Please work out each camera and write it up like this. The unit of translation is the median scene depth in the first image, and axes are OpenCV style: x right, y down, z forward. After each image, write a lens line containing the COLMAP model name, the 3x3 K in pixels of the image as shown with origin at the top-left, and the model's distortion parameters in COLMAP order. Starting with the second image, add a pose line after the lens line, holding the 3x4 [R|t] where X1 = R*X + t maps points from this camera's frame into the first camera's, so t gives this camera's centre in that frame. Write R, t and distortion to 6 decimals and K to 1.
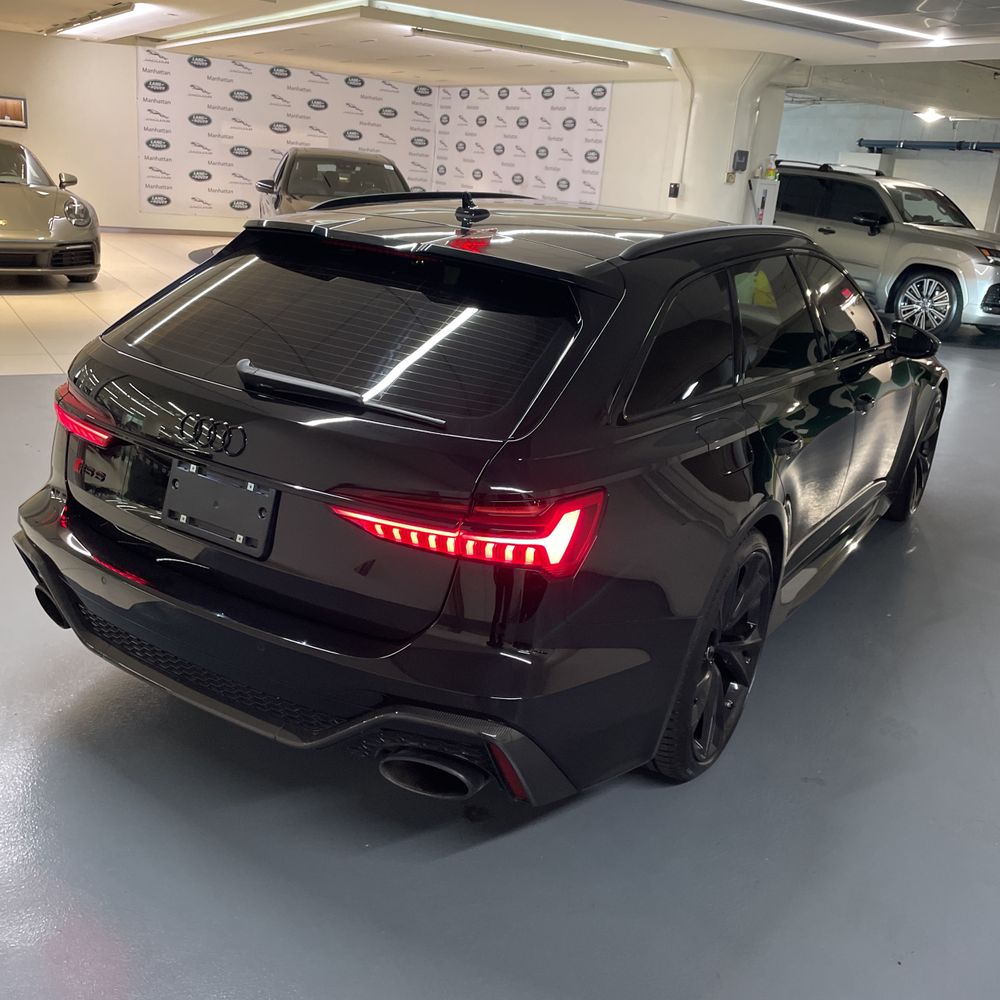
lens RADIAL K [[1011.1, 0, 492.9], [0, 1011.1, 489.7], [0, 0, 1]] dist [0.020094, 0.000000]
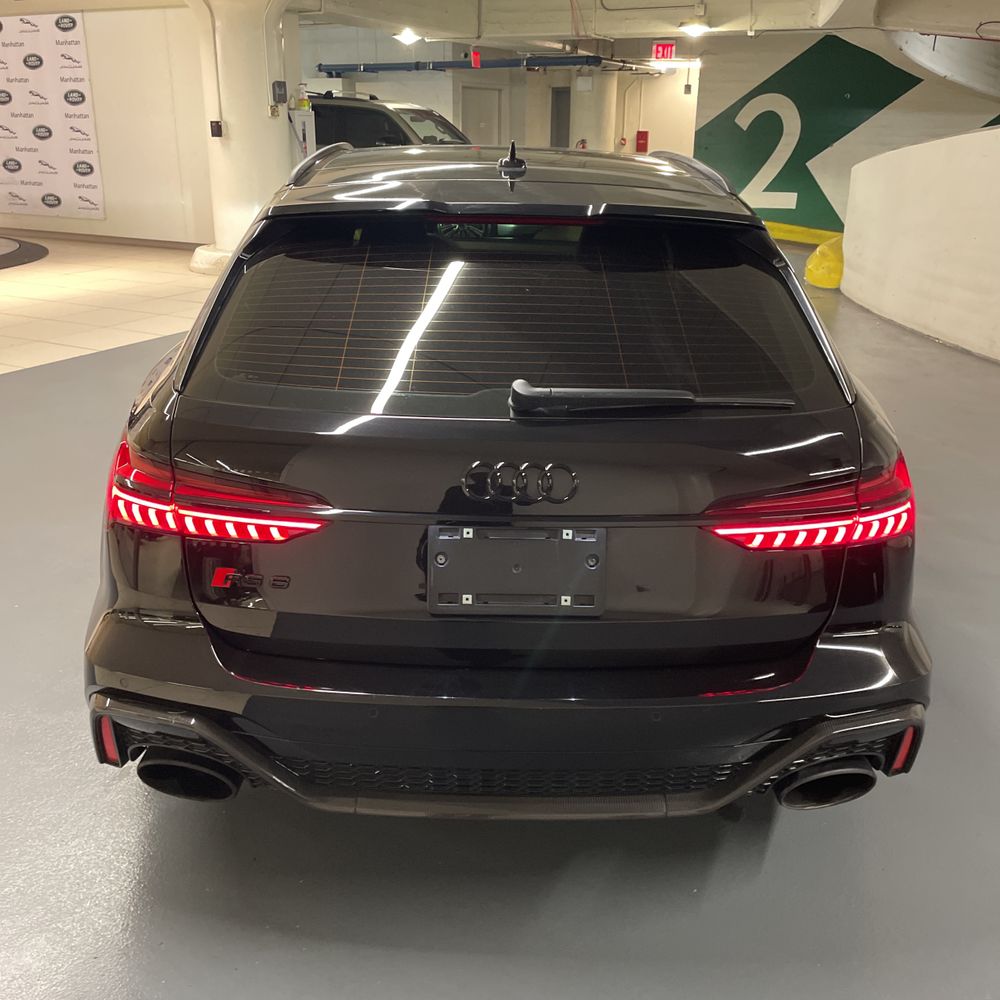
lens RADIAL K [[1011.1, 0, 503.8], [0, 1011.1, 492.3], [0, 0, 1]] dist [0.020094, 0.000000]
pose [[0.840447, -0.252656, 0.479389, -0.101647], [0.221834, 0.967545, 0.121021, -0.022060], [-0.494407, 0.004634, 0.869218, 0.050750]]
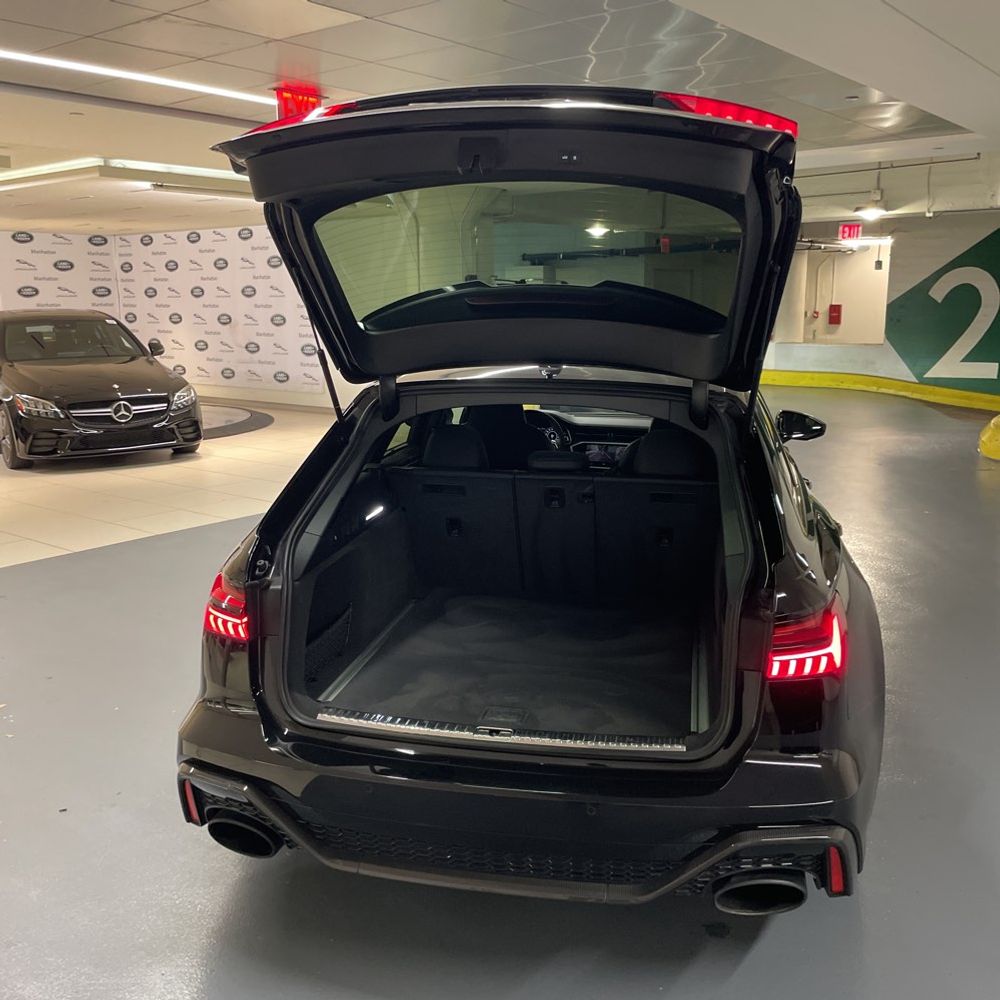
lens RADIAL K [[1011.1, 0, 495.2], [0, 1011.1, 496.9], [0, 0, 1]] dist [0.020094, 0.000000]
pose [[0.933073, -0.157807, 0.323220, -0.088986], [0.191229, 0.978738, -0.074188, -0.014131], [-0.304640, 0.131032, 0.943411, 0.006857]]
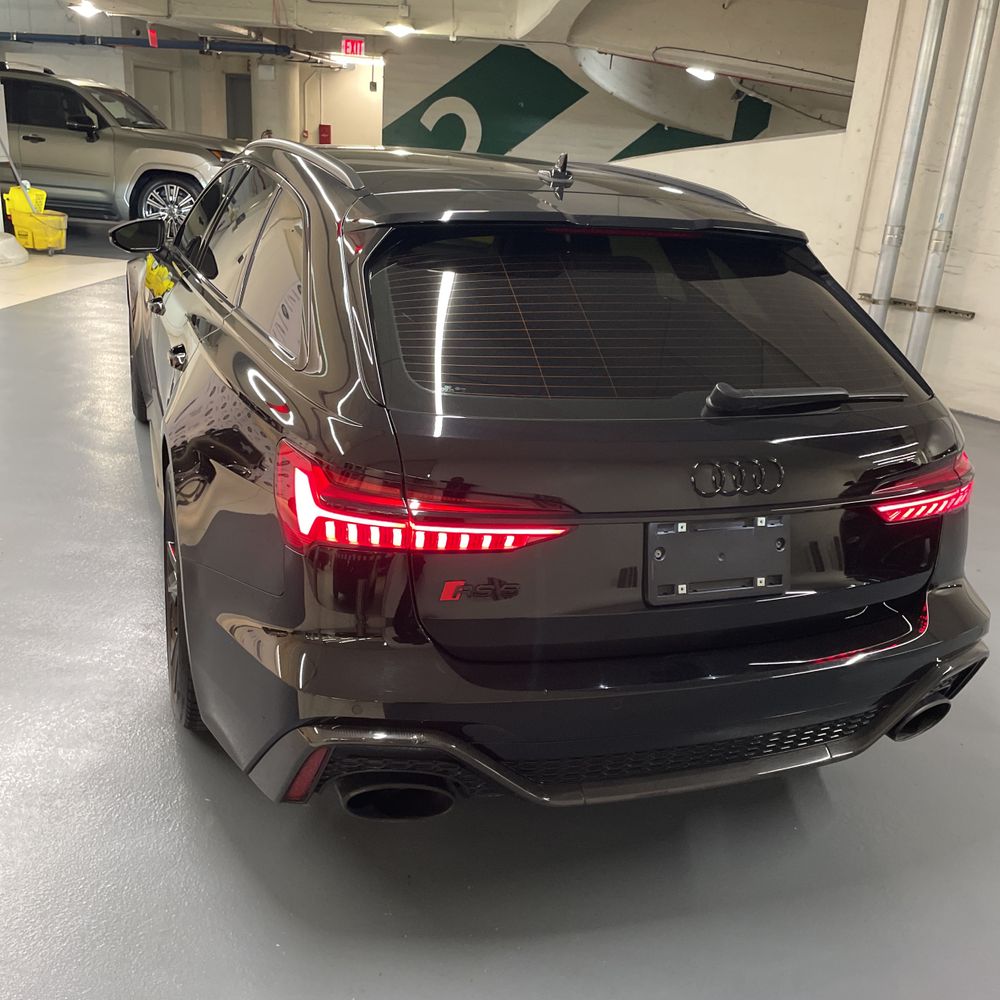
lens RADIAL K [[1011.1, 0, 507.0], [0, 1011.1, 492.3], [0, 0, 1]] dist [0.020094, 0.000000]
pose [[0.617978, -0.303832, 0.725113, -0.156094], [0.229203, 0.951867, 0.203507, -0.039811], [-0.752044, 0.040435, 0.657872, 0.090273]]
